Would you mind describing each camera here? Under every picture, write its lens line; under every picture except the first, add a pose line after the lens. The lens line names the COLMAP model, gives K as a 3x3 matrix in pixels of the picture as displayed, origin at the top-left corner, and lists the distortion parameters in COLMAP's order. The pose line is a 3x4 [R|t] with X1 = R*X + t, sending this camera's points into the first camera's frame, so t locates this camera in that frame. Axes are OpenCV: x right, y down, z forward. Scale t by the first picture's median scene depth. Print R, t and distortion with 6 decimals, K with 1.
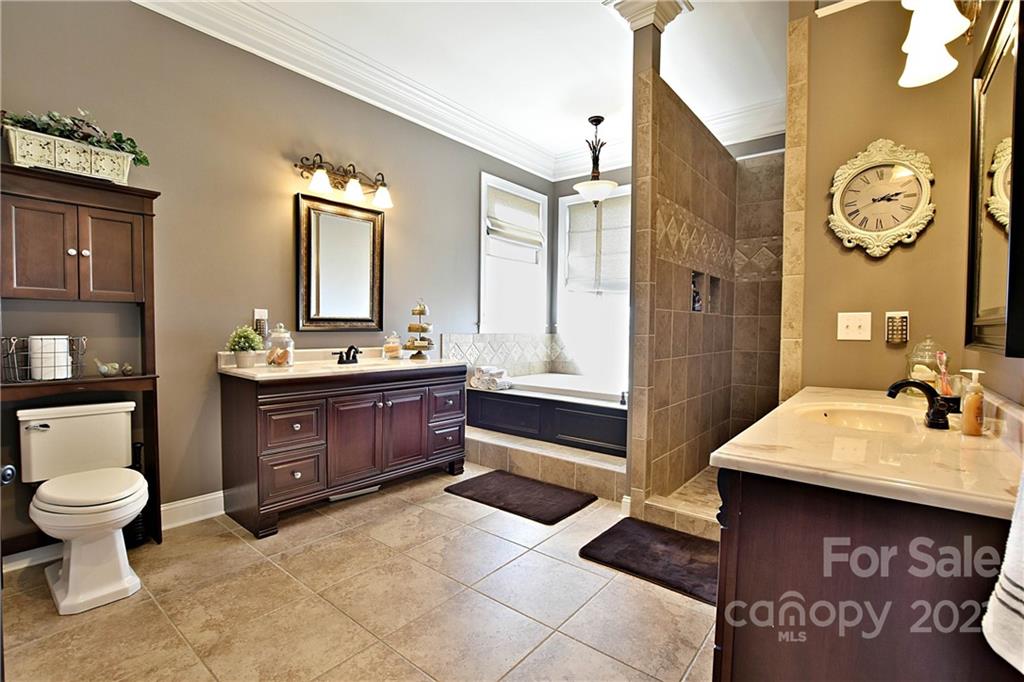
lens RADIAL K [[464.9, 0, 515.5], [0, 464.9, 346.1], [0, 0, 1]] dist [-0.039760, 0.008702]
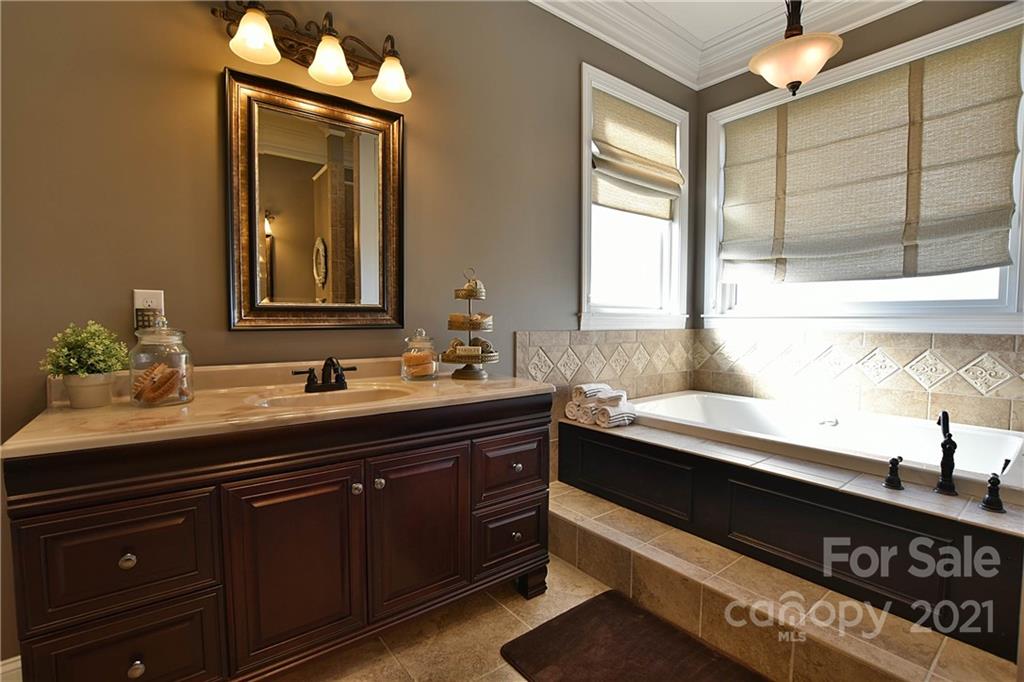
lens RADIAL K [[464.9, 0, 515.5], [0, 464.9, 346.1], [0, 0, 1]] dist [-0.039760, 0.008702]
pose [[0.972835, 0.001268, -0.231495, -0.023337], [0.001963, 0.999904, 0.013728, -0.018118], [0.231490, -0.013809, 0.972739, 0.472645]]
